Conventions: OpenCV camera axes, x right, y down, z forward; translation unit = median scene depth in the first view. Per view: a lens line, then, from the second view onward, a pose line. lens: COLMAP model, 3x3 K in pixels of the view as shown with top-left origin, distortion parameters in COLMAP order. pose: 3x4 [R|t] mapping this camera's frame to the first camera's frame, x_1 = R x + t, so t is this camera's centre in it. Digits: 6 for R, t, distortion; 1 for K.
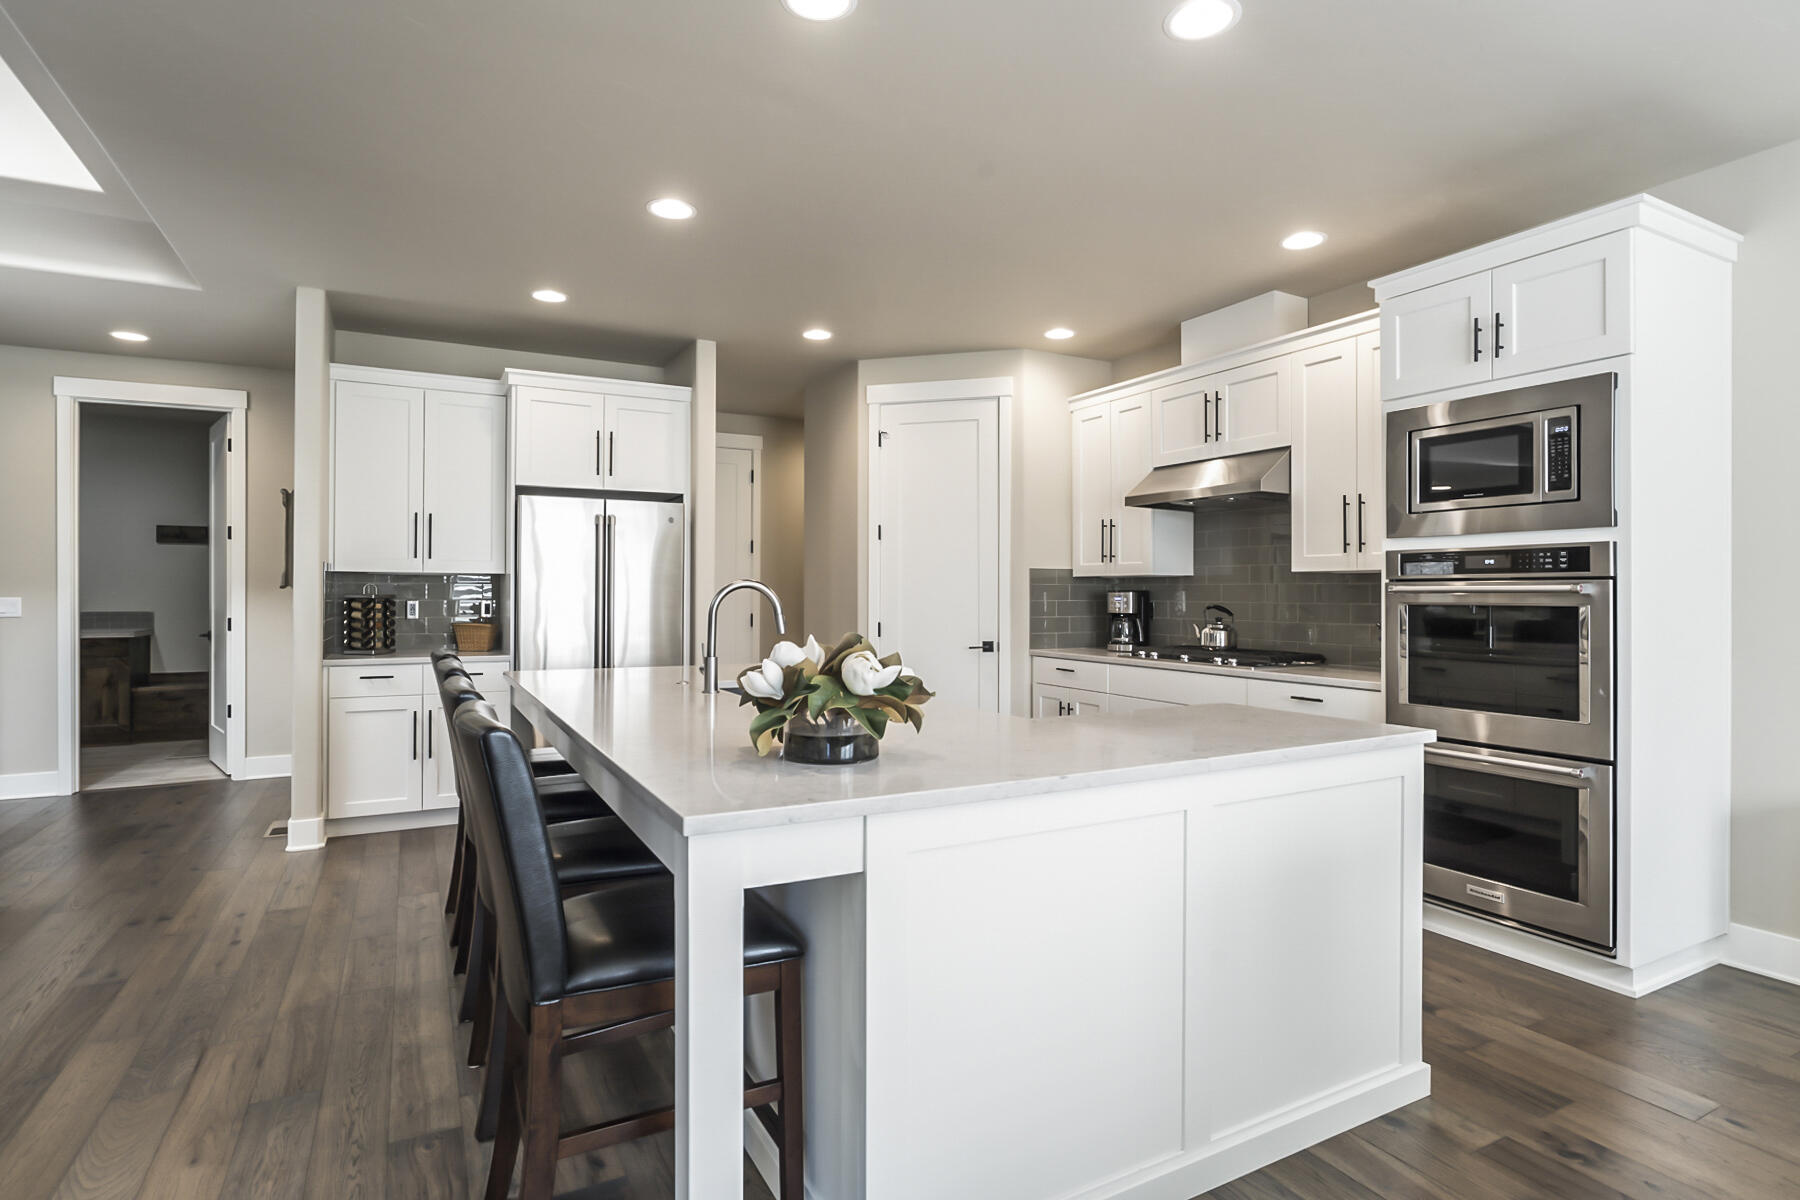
lens RADIAL K [[910.2, 0, 911.8], [0, 910.2, 589.1], [0, 0, 1]] dist [-0.018489, 0.008205]
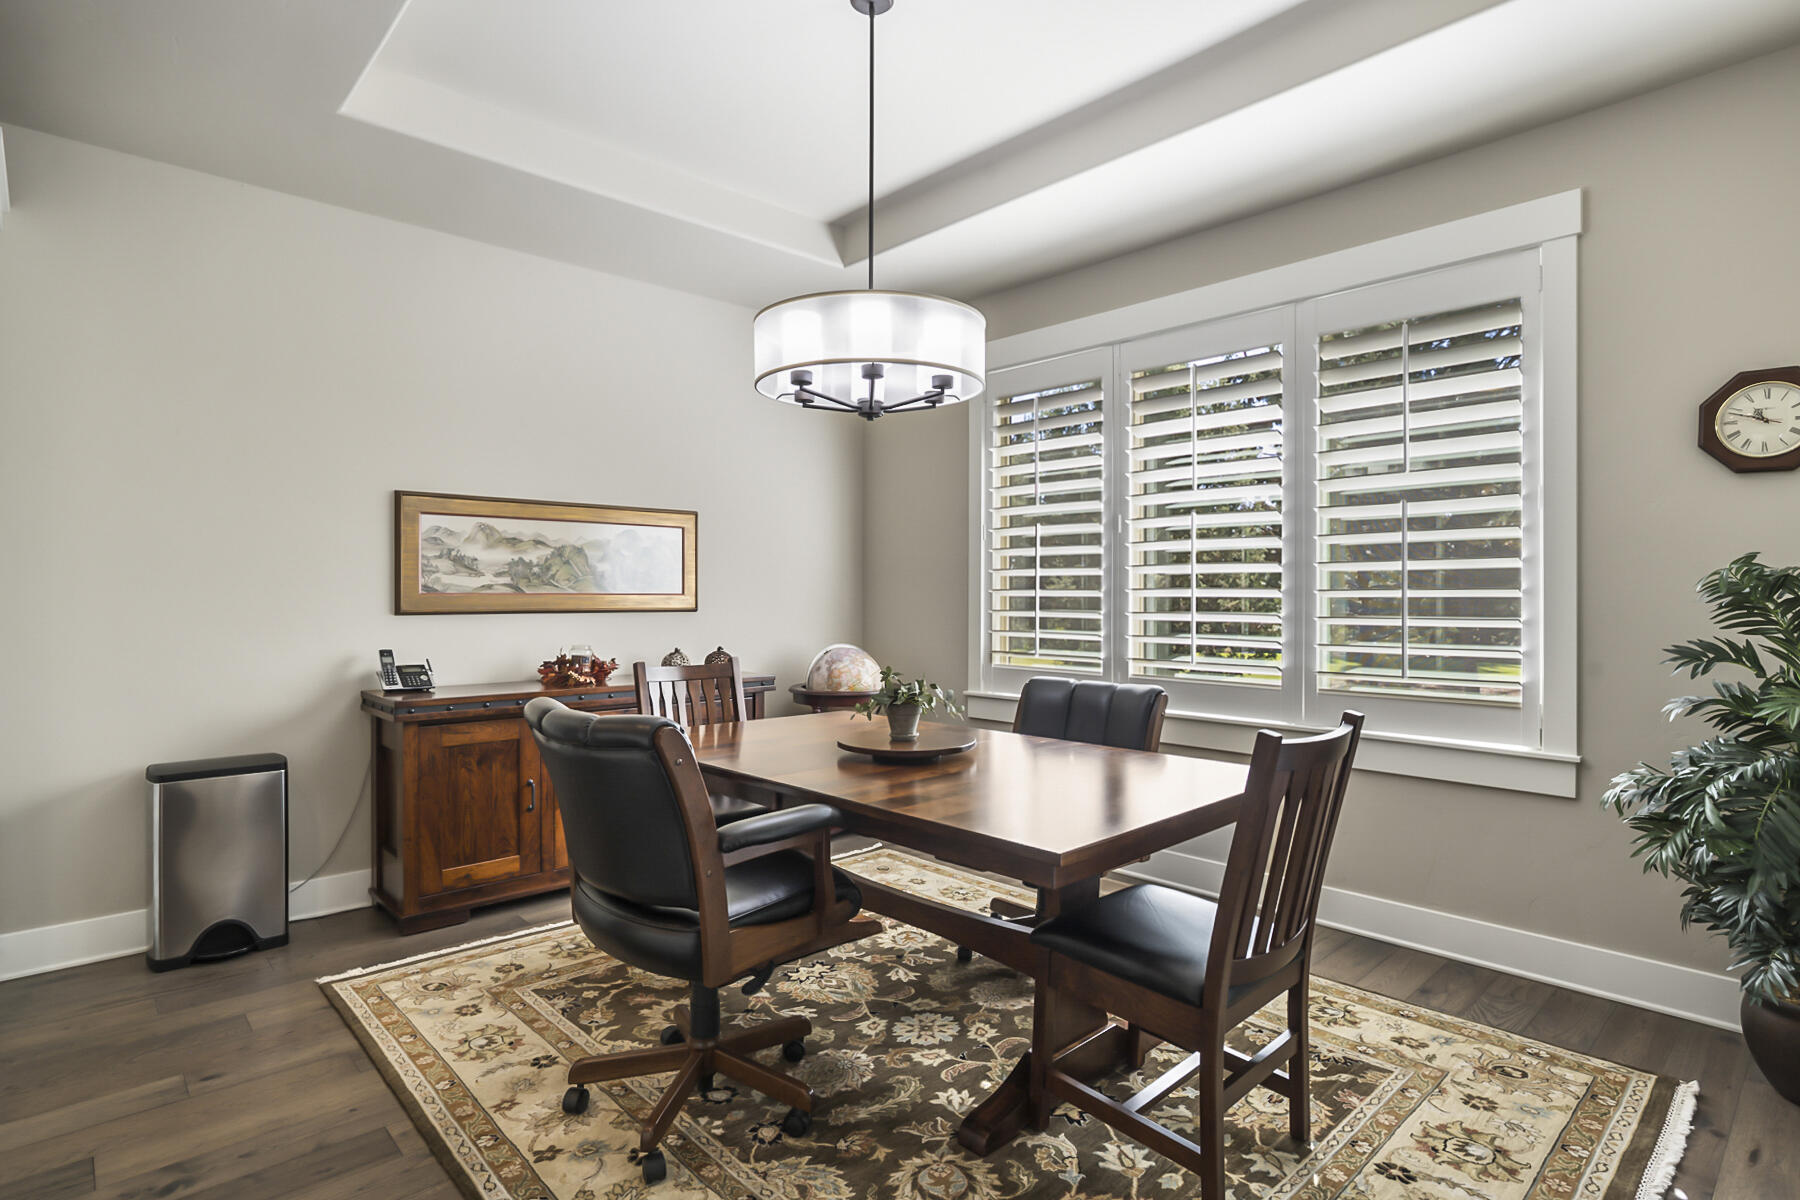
lens RADIAL K [[910.2, 0, 903.9], [0, 910.2, 601.4], [0, 0, 1]] dist [-0.018489, 0.008205]
pose [[-0.245970, -0.010092, 0.969225, -0.131971], [-0.007852, 0.999934, 0.008419, 0.004275], [-0.969246, -0.005540, -0.246033, 0.190064]]
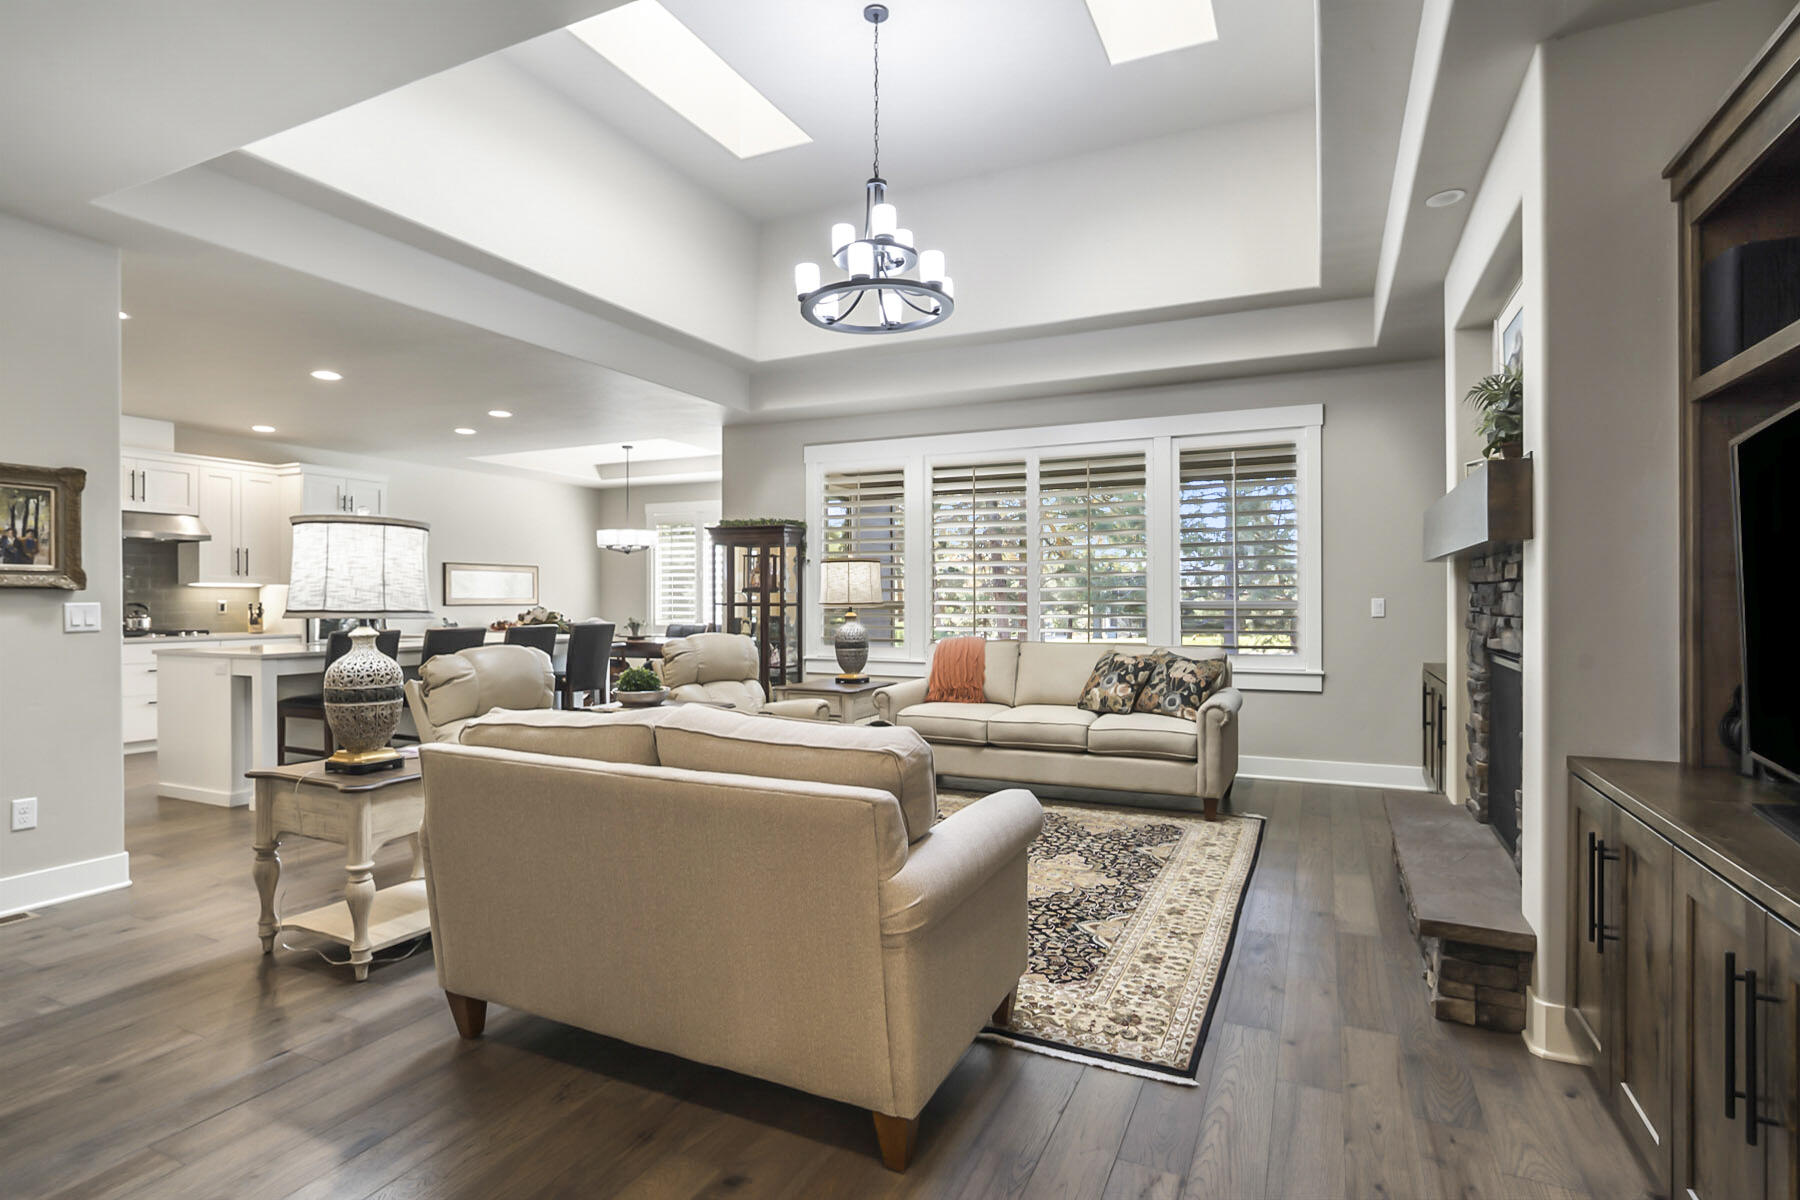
lens RADIAL K [[910.2, 0, 903.8], [0, 910.2, 598.2], [0, 0, 1]] dist [-0.018489, 0.008205]
pose [[-0.586570, -0.000838, 0.809898, -1.594118], [-0.003408, 0.999993, -0.001434, 0.006261], [-0.809892, -0.003601, -0.586568, 0.757467]]
